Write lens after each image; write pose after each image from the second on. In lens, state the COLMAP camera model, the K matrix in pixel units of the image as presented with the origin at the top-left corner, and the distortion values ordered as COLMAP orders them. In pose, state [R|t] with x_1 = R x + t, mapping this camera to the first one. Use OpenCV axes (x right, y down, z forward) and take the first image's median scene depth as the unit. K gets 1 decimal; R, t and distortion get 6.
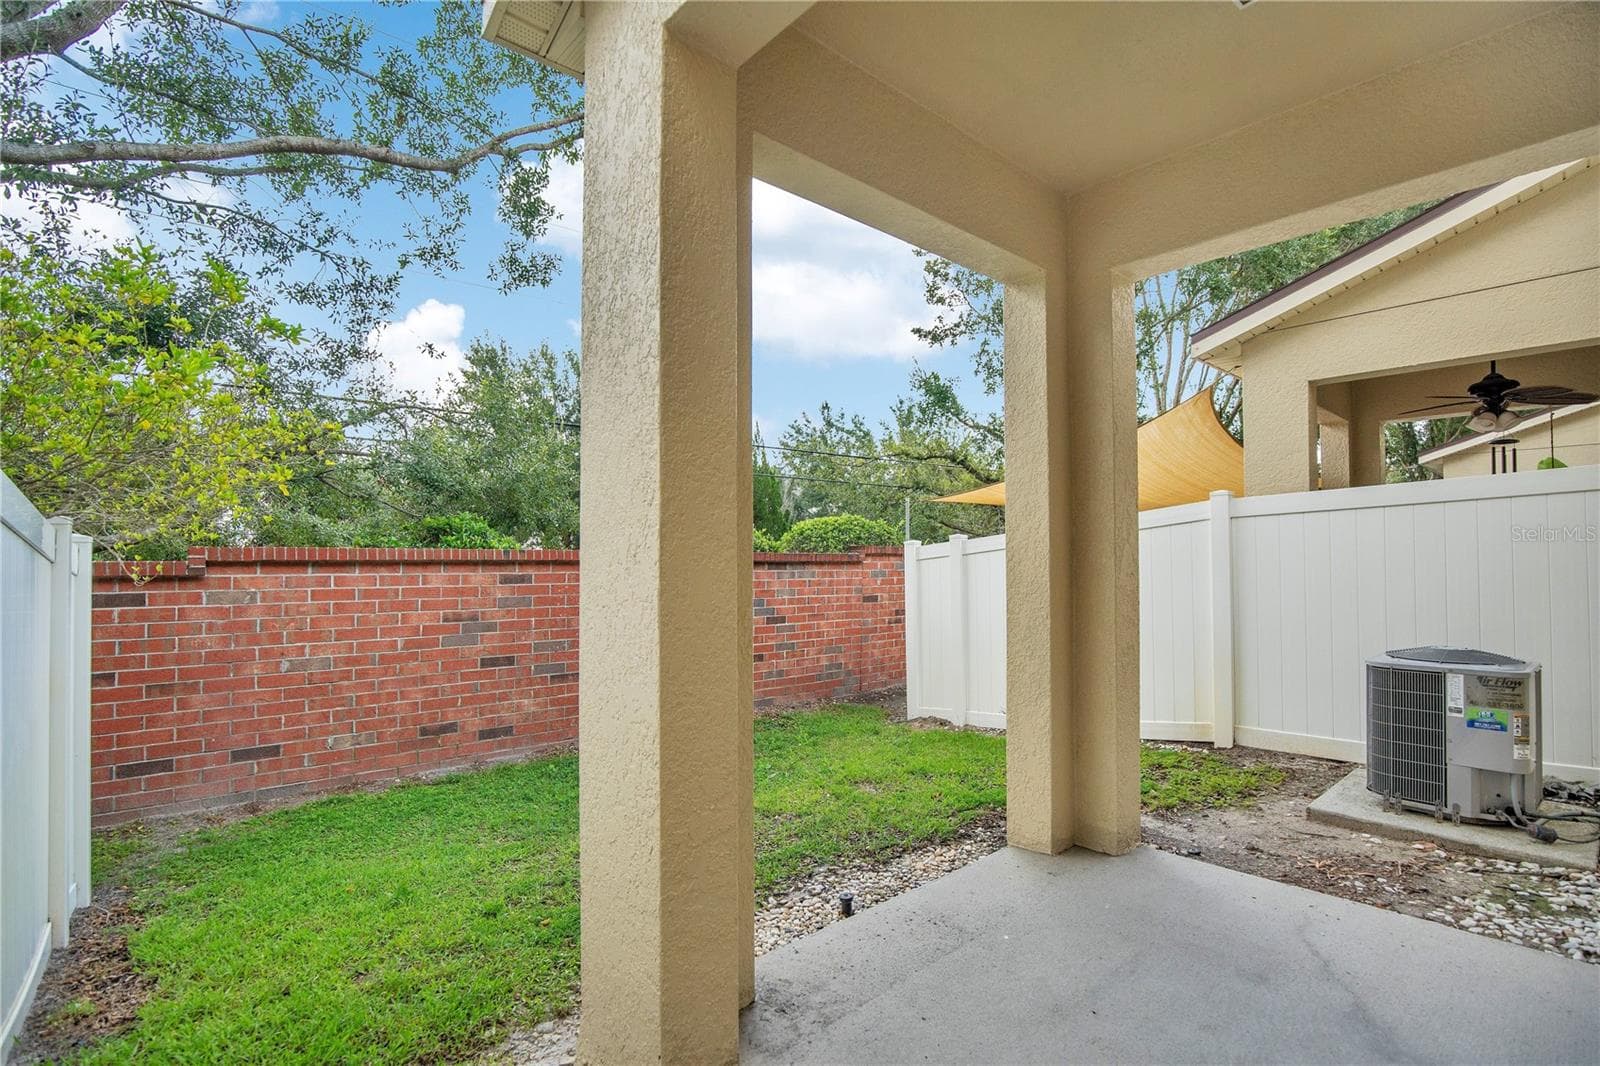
lens RADIAL K [[771.6, 0, 802.8], [0, 771.6, 549.6], [0, 0, 1]] dist [-0.024166, 0.000422]
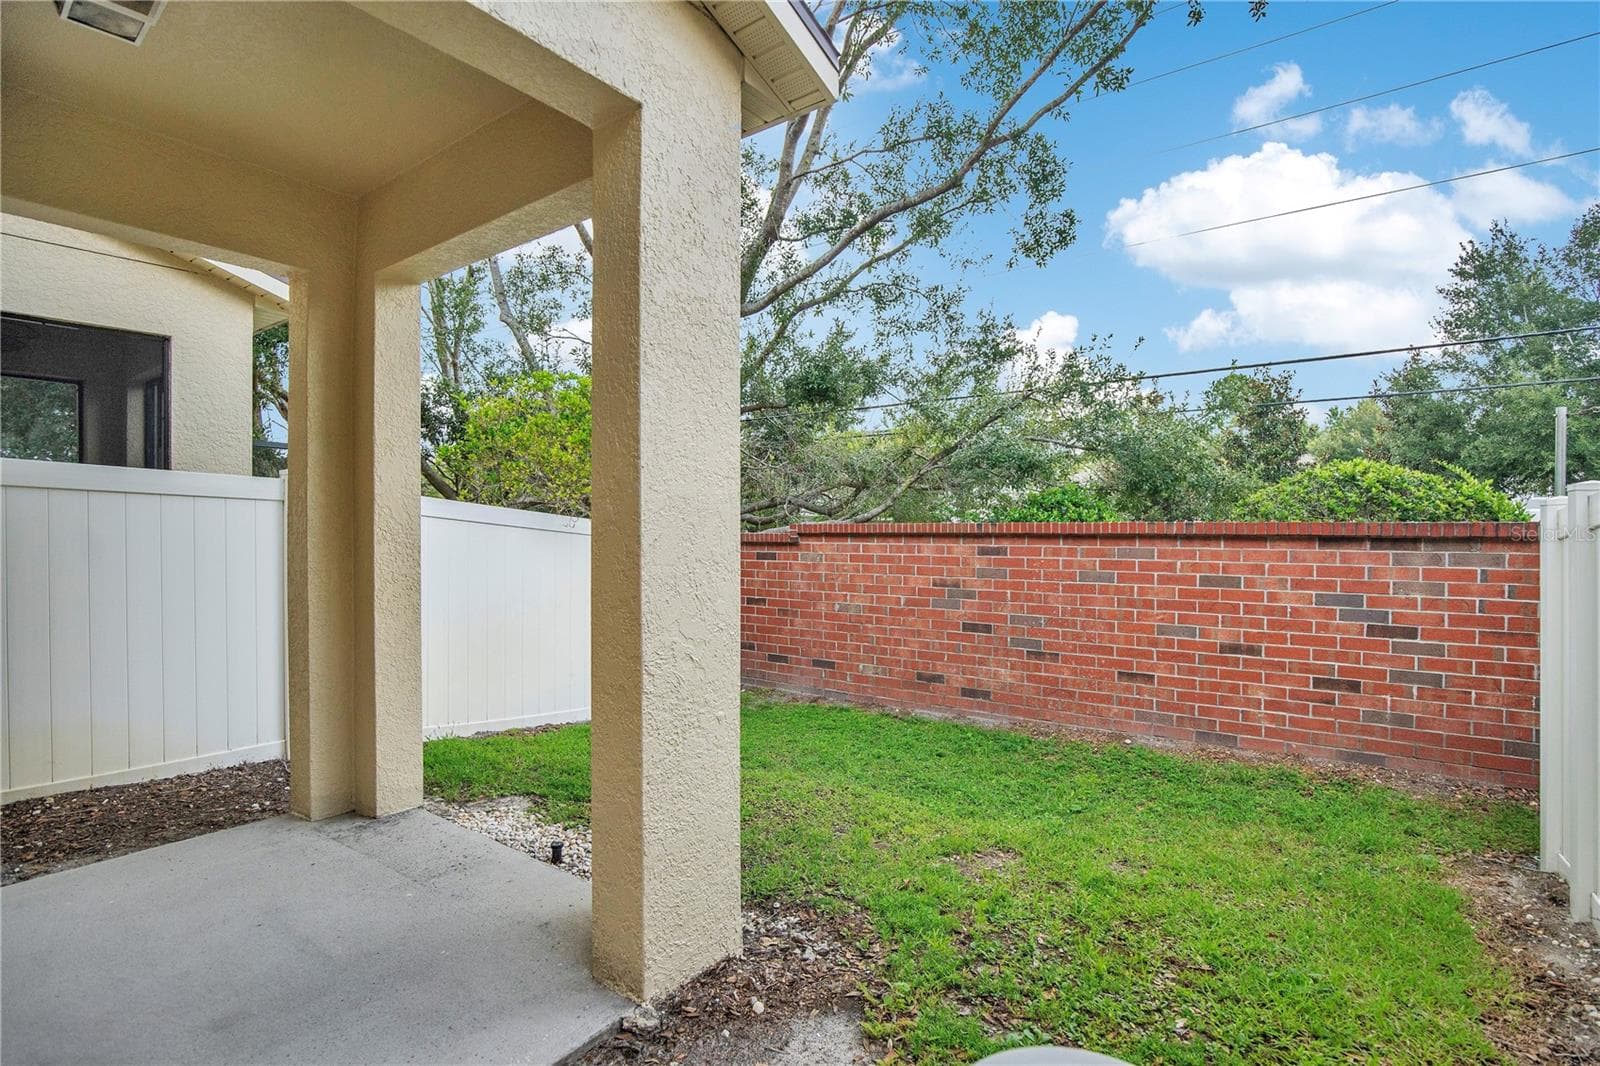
lens RADIAL K [[771.6, 0, 802.8], [0, 771.6, 549.6], [0, 0, 1]] dist [-0.024166, 0.000422]
pose [[0.204571, 0.021784, -0.978609, 0.620546], [0.010171, 0.999651, 0.024379, 0.008642], [0.978799, -0.014941, 0.204278, 0.563306]]
